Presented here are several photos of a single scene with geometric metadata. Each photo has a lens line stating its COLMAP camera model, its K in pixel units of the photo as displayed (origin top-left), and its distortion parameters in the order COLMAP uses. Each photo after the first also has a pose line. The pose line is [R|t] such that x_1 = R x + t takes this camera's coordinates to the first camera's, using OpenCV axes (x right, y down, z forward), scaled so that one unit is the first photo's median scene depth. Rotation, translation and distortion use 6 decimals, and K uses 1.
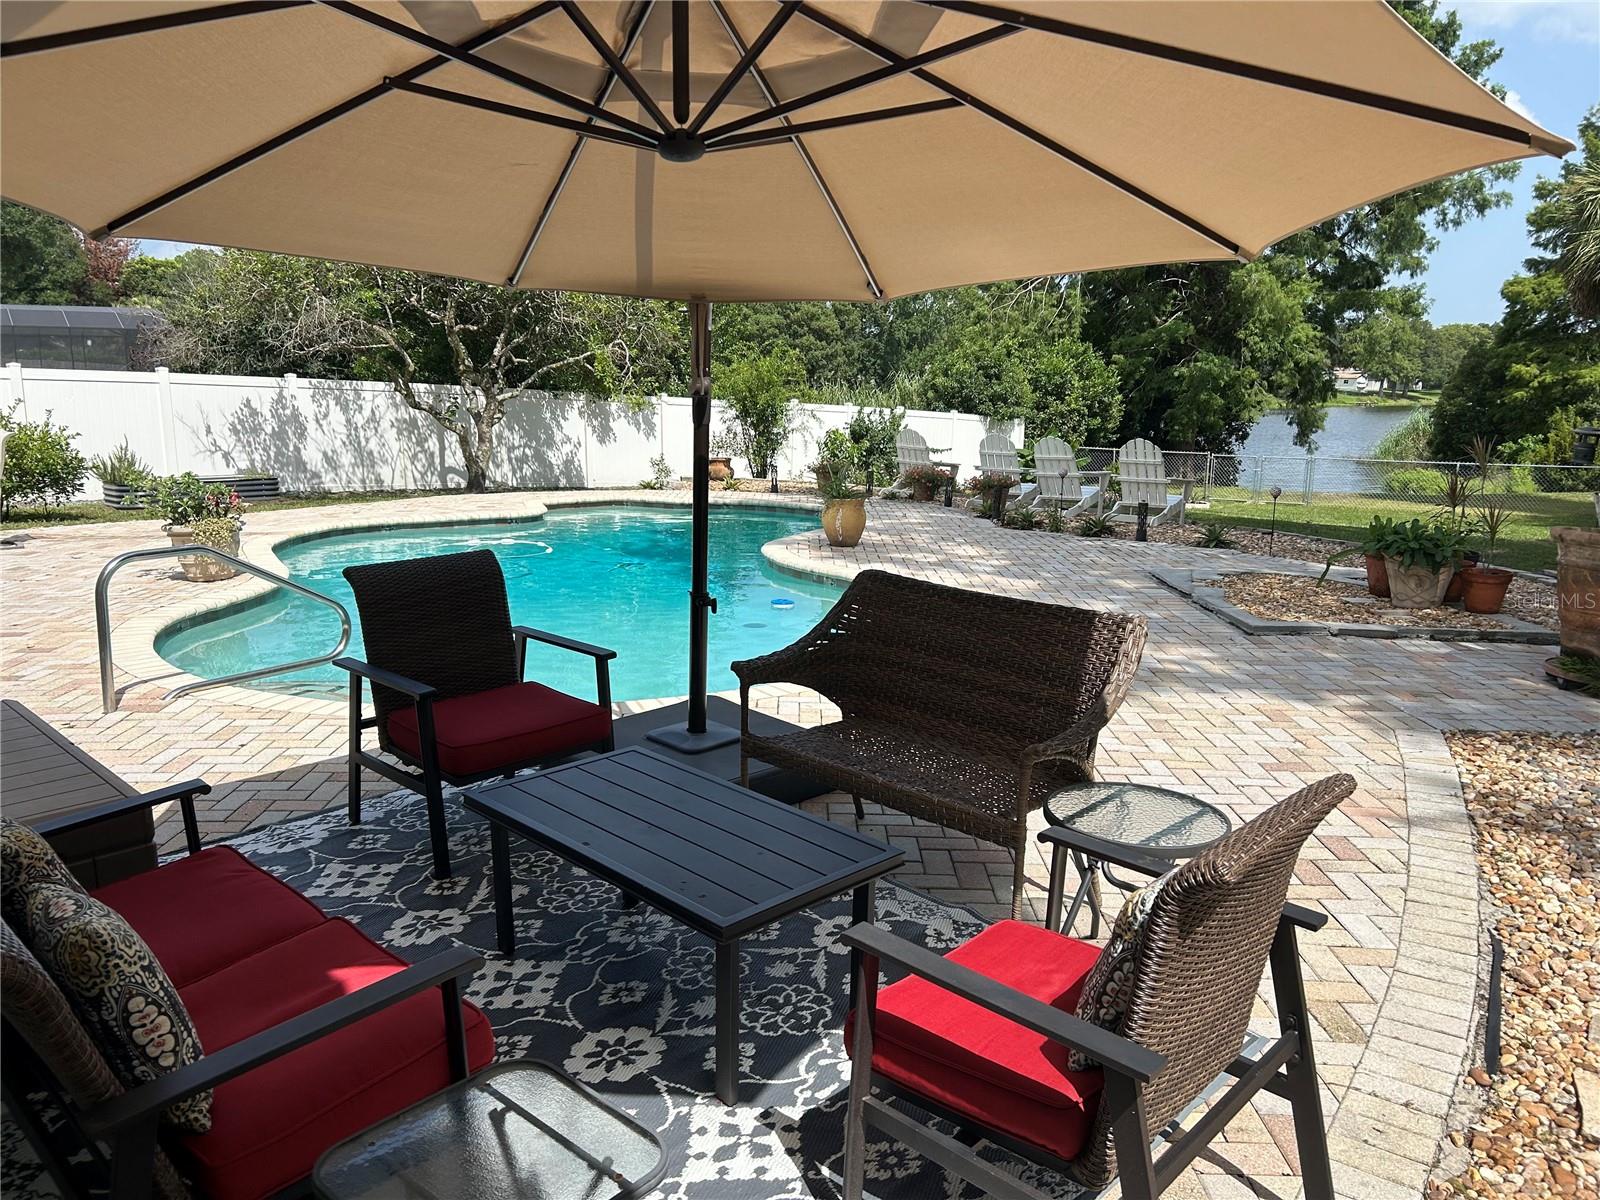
lens RADIAL K [[1195.4, 0, 790.9], [0, 1195.4, 595.0], [0, 0, 1]] dist [0.028126, -0.010948]
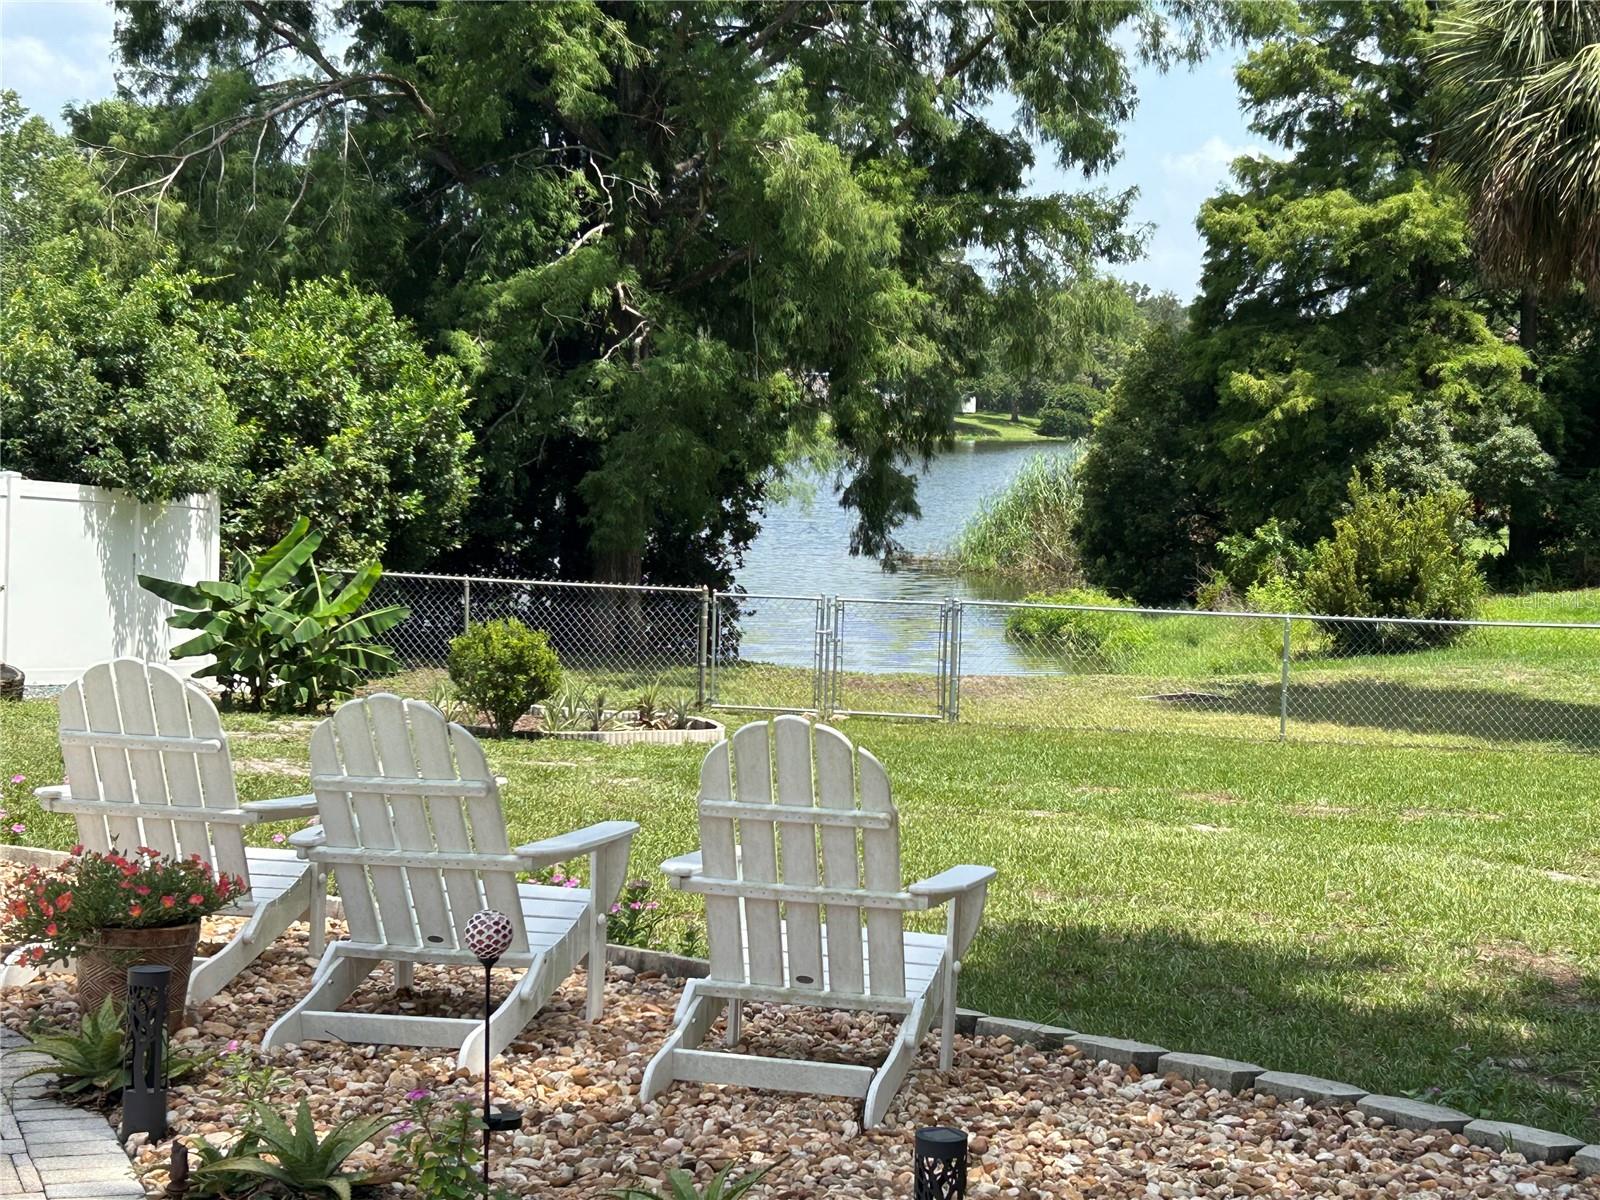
lens RADIAL K [[2638.8, 0, 798.6], [0, 2638.8, 606.2], [0, 0, 1]] dist [0.158253, 0.000000]
pose [[0.917081, -0.013887, 0.398460, 0.032910], [0.049949, 0.995521, -0.080266, -0.037436], [-0.395560, 0.093513, 0.913667, 0.186092]]
